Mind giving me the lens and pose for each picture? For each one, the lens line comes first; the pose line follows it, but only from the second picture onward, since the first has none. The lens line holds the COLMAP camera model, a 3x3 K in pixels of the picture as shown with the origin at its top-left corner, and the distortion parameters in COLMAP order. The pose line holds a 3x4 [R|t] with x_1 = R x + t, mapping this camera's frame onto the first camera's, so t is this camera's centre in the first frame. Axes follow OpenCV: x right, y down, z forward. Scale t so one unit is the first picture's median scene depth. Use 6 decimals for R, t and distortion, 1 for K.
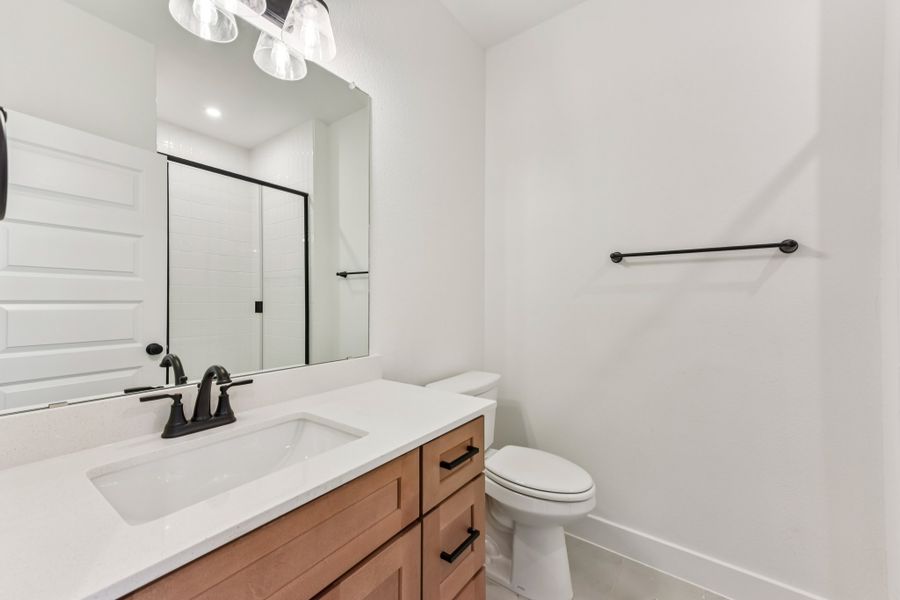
lens RADIAL K [[342.7, 0, 465.1], [0, 342.7, 297.0], [0, 0, 1]] dist [0.014307, 0.000048]
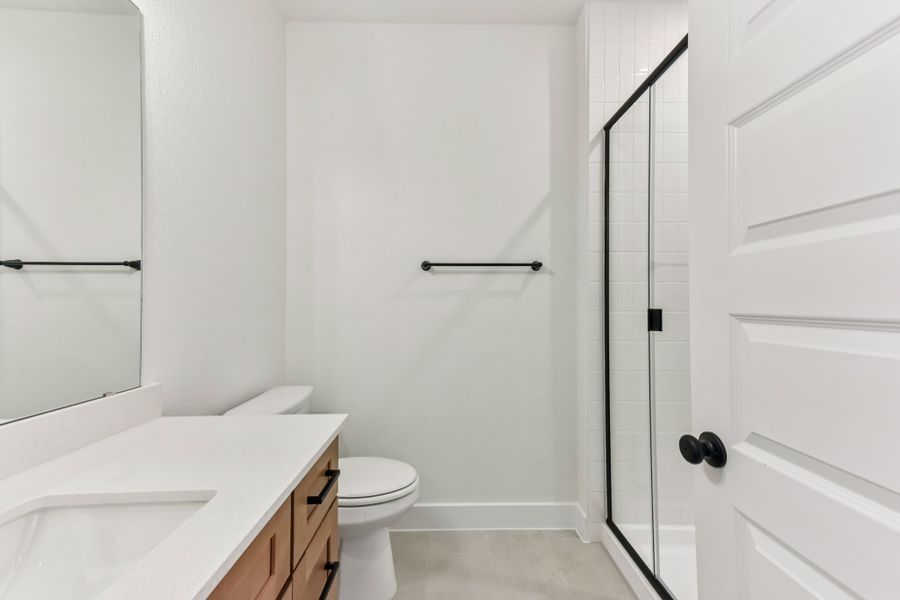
lens RADIAL K [[338.1, 0, 450.0], [0, 338.1, 300.0], [0, 0, 1]] dist [0.007973, 0.000098]
pose [[0.809605, 0.002228, 0.586971, -0.173490], [-0.001190, 0.999997, -0.002154, -0.001978], [-0.586974, 0.001045, 0.809605, 0.078919]]
